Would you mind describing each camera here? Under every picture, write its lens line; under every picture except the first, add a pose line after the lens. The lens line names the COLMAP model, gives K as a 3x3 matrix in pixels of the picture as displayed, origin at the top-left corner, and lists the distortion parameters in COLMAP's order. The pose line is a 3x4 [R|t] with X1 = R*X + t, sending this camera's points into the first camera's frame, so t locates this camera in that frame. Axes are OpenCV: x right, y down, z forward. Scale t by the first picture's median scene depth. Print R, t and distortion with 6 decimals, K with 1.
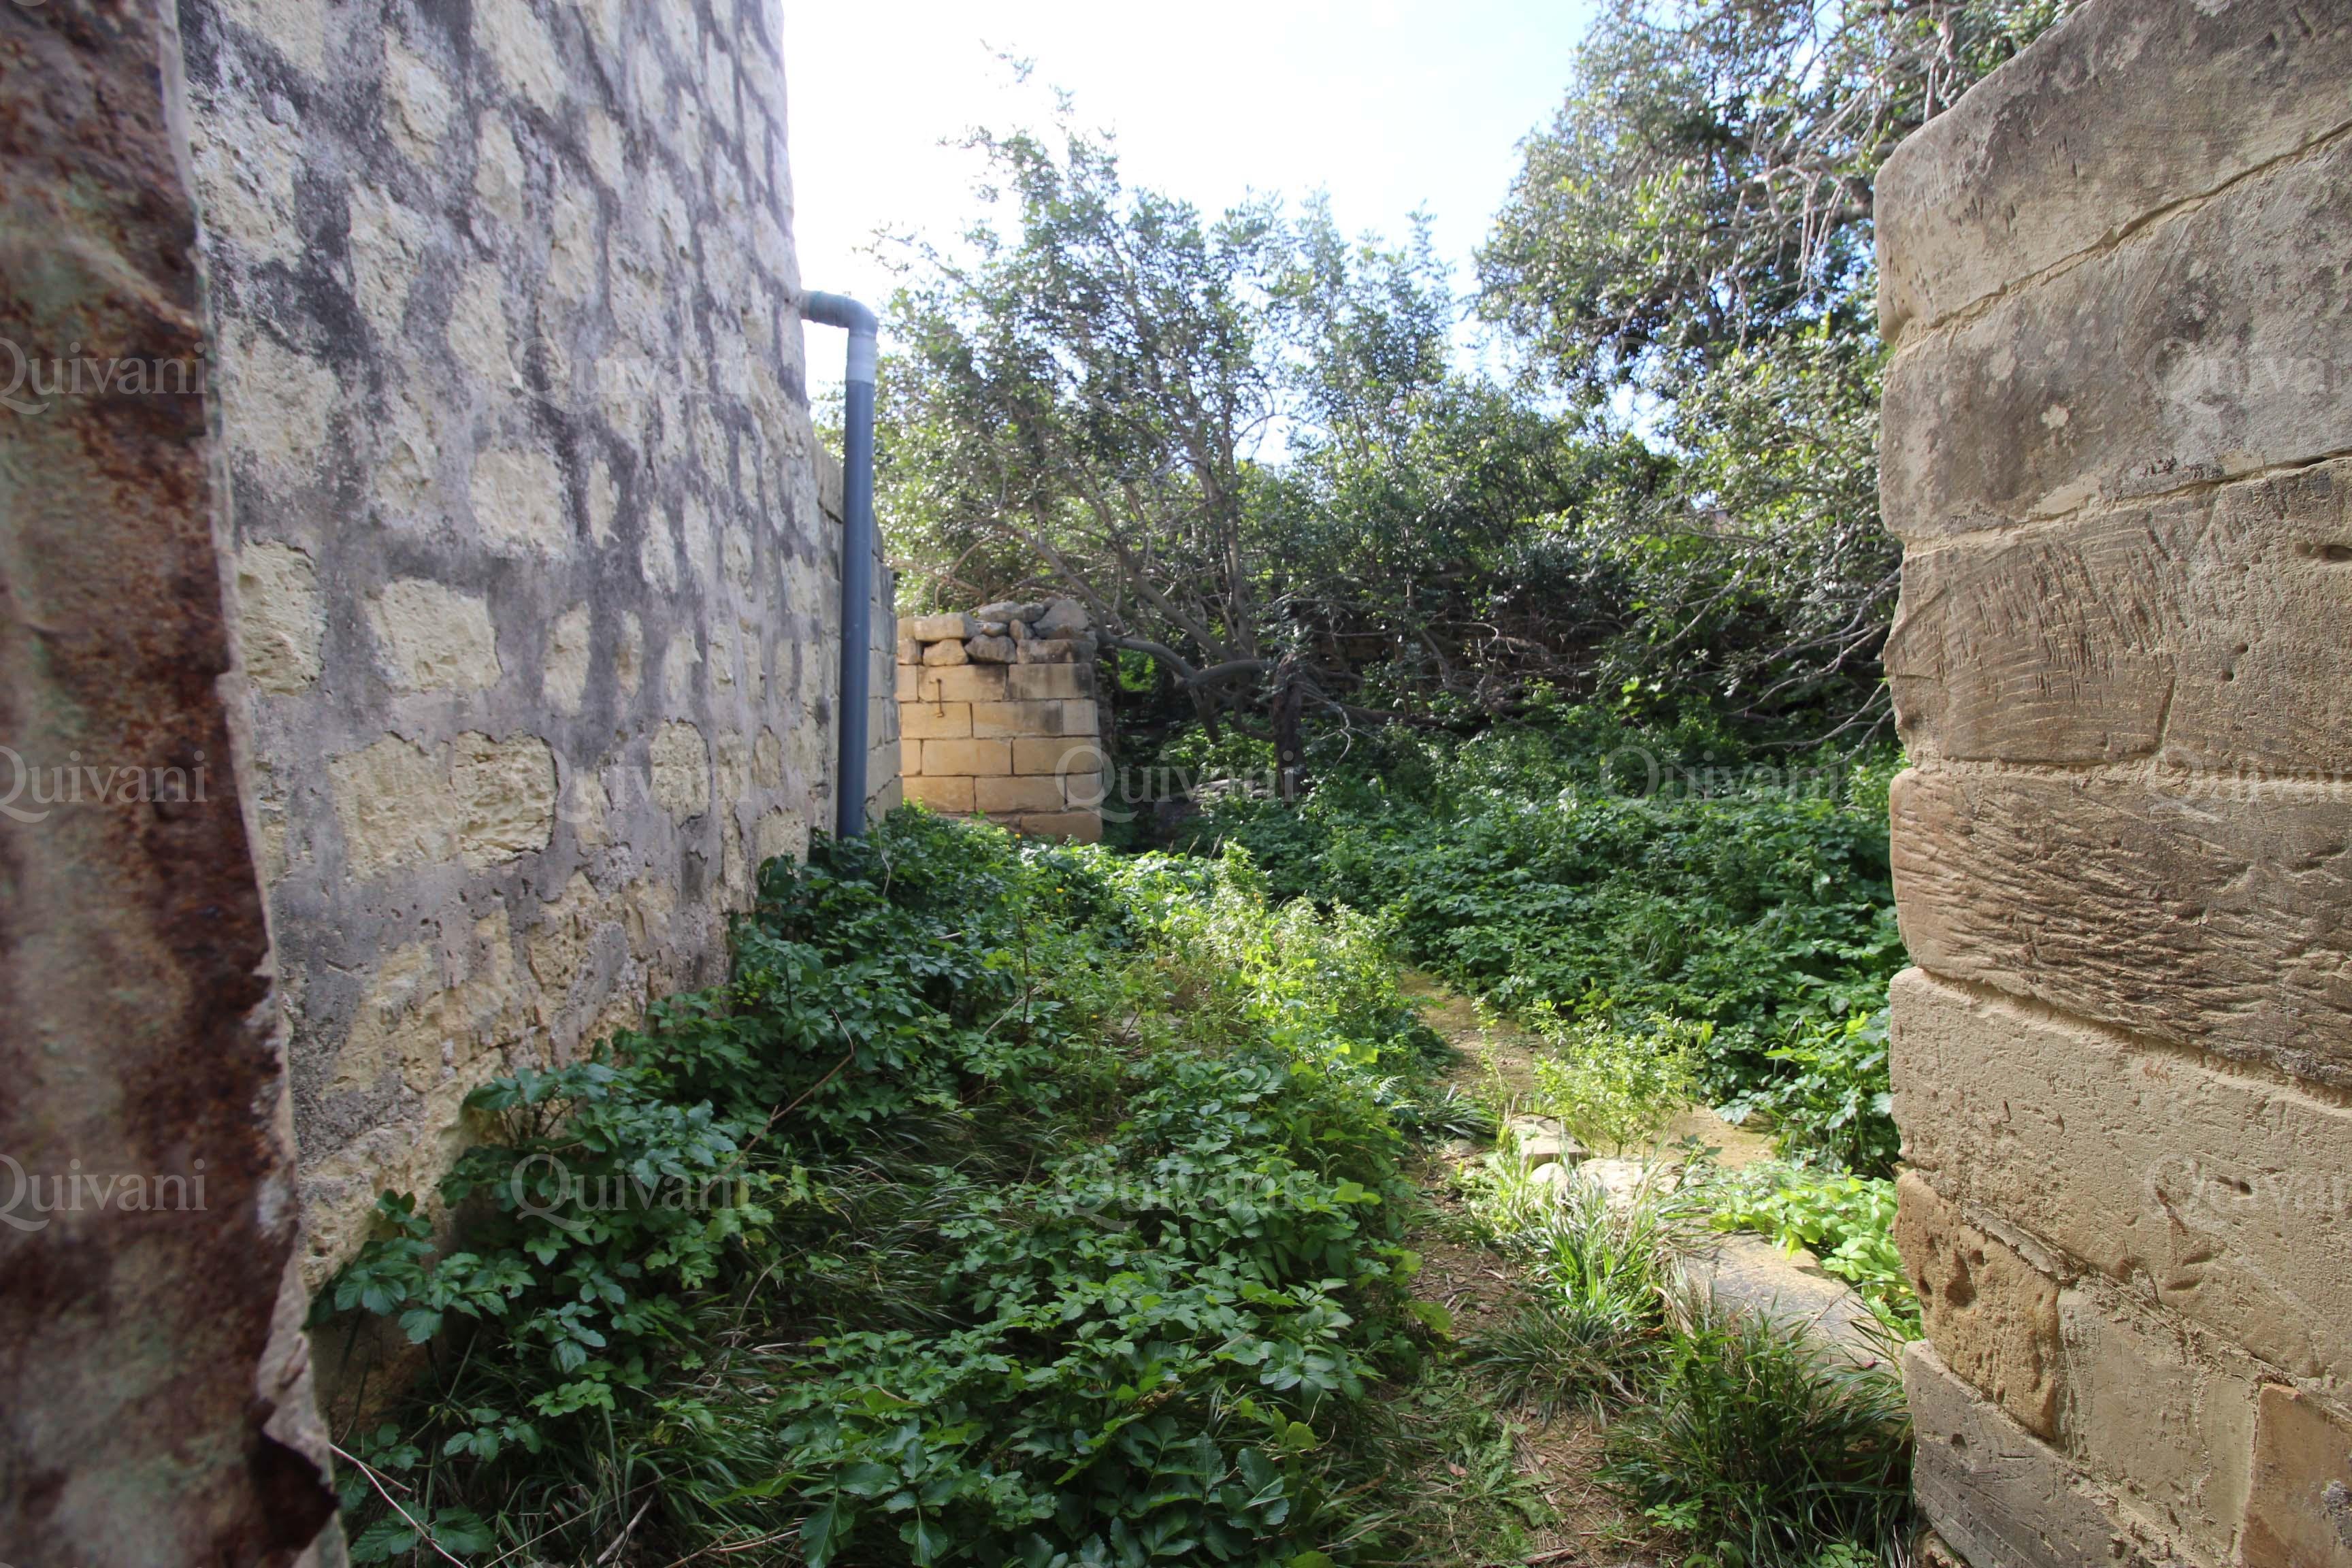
lens RADIAL K [[1125.3, 0, 1184.0], [0, 1125.3, 734.6], [0, 0, 1]] dist [0.000628, -0.013762]
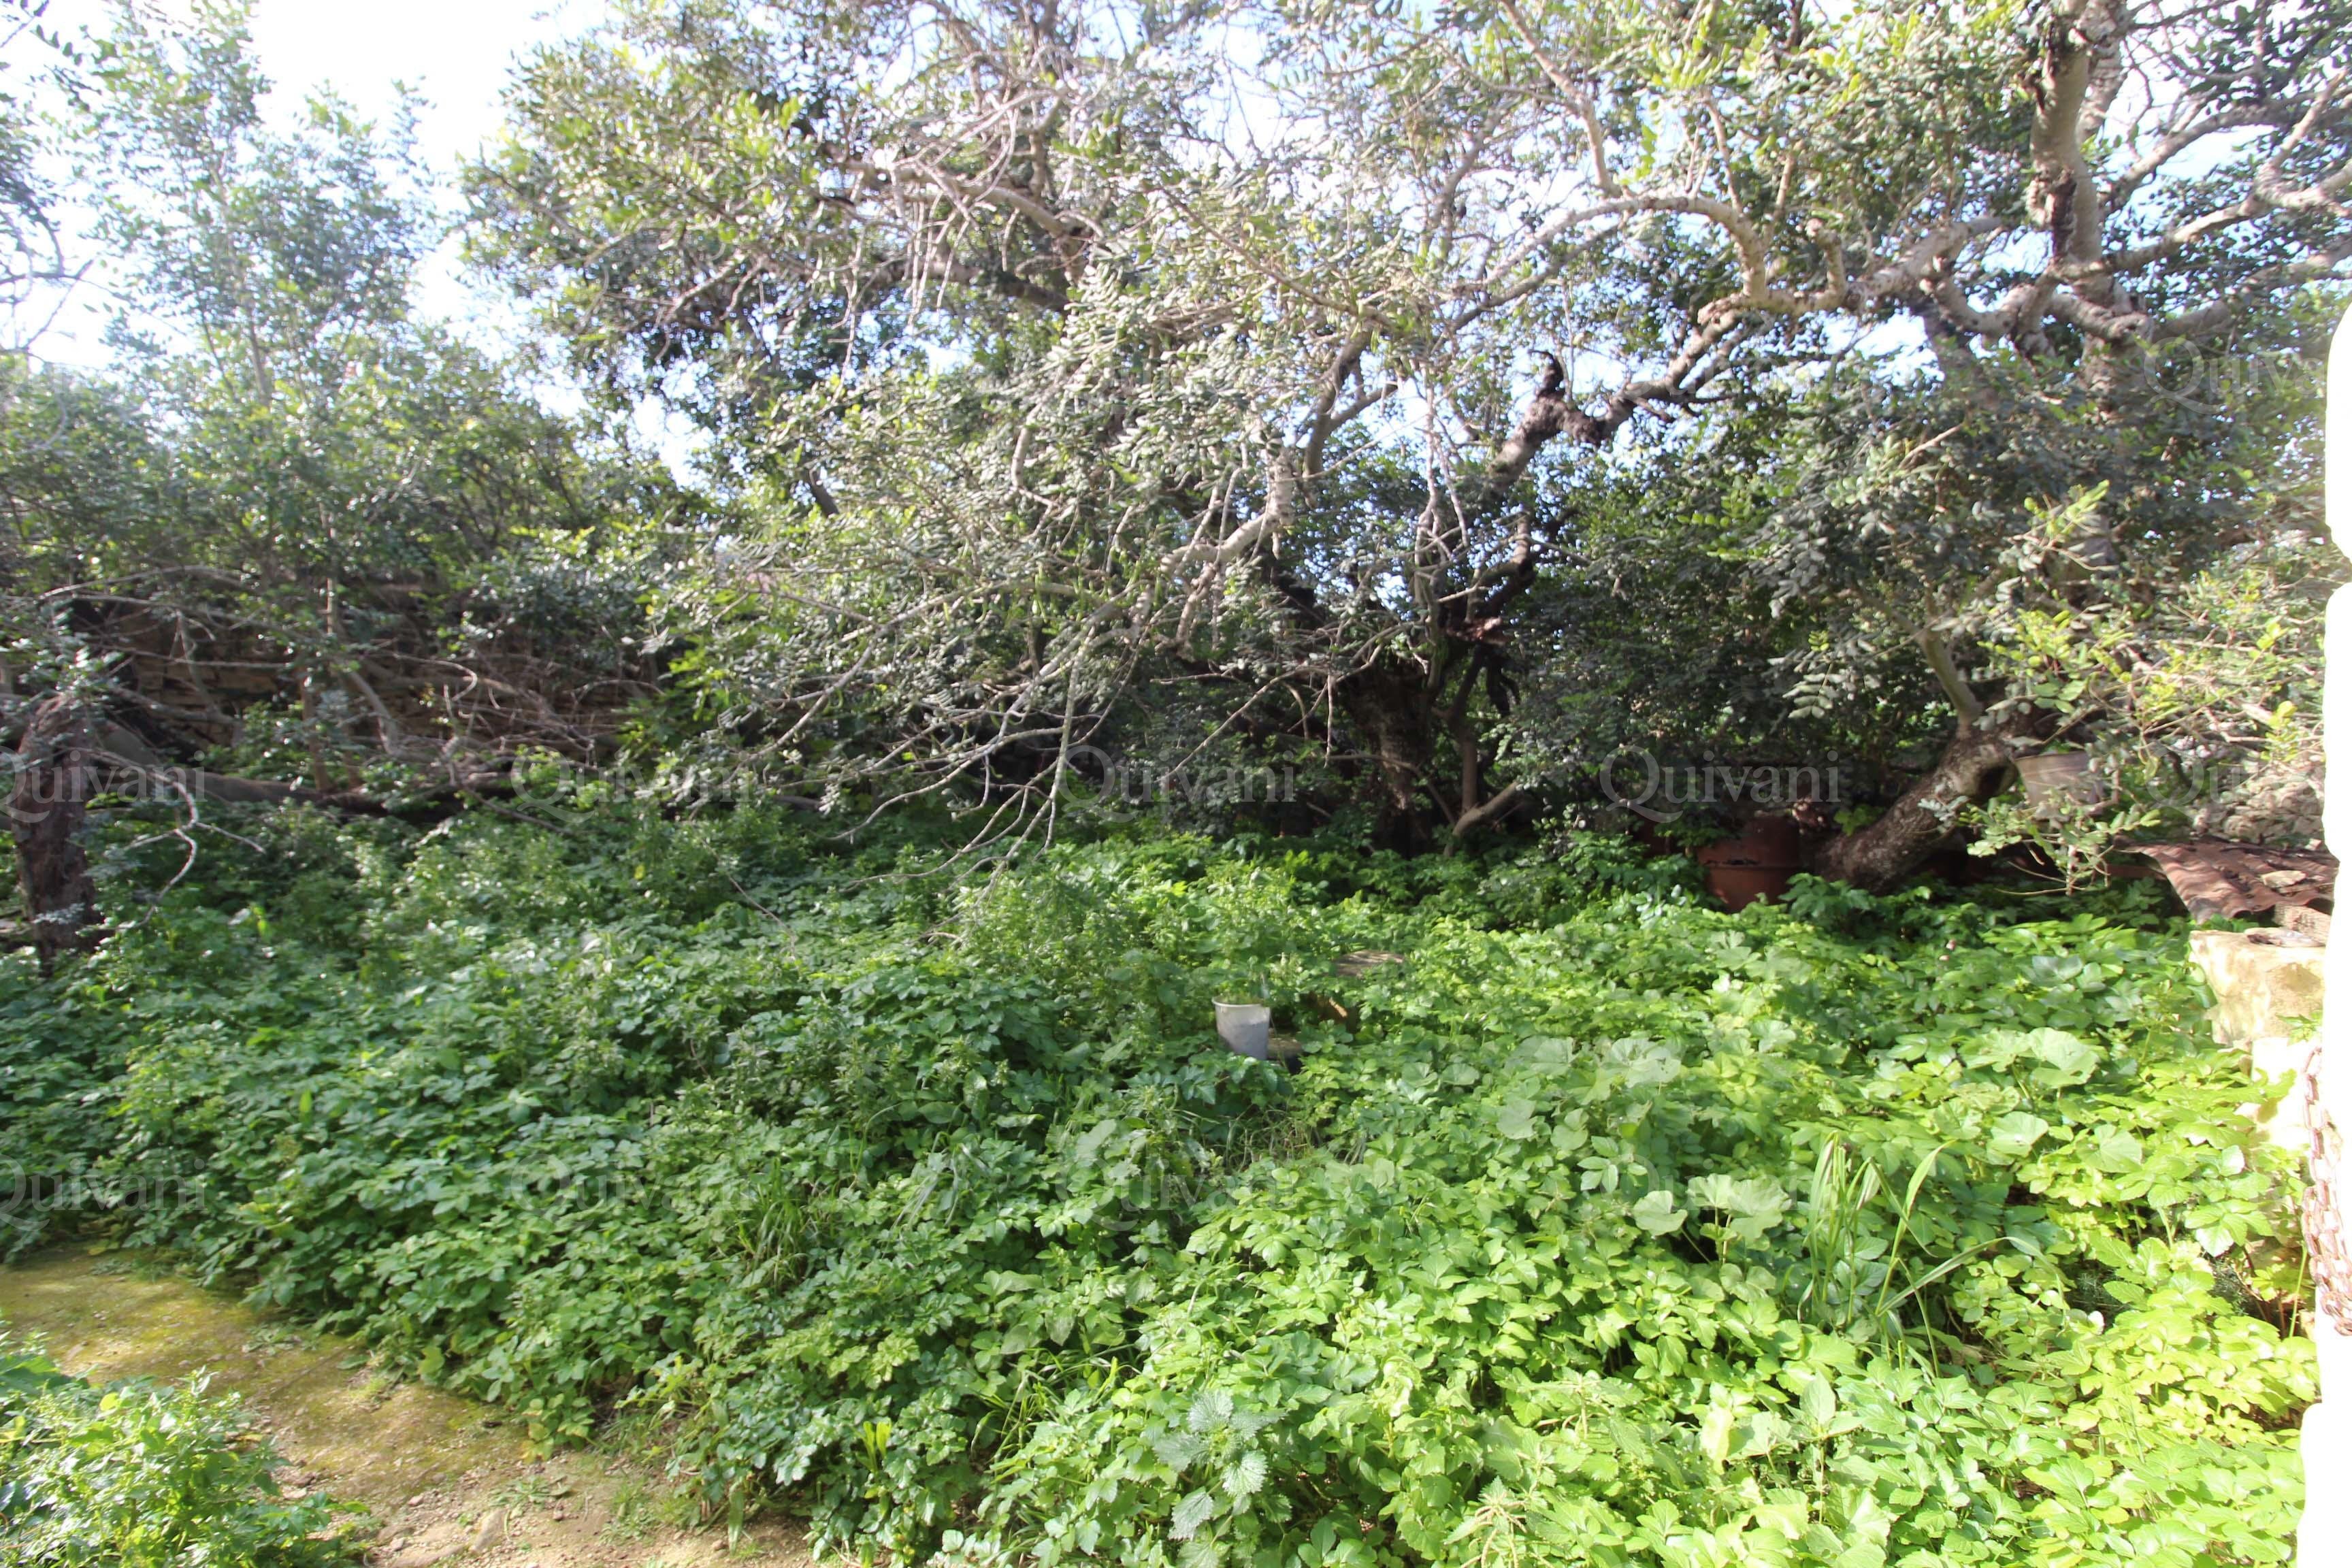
lens RADIAL K [[1074.4, 0, 1176.0], [0, 1074.4, 784.0], [0, 0, 1]] dist [-0.013207, -0.008939]
pose [[0.650924, 0.017966, 0.758931, 0.063289], [-0.027437, 0.999624, -0.000131, -0.044831], [-0.758647, -0.020738, 0.651172, 0.258826]]
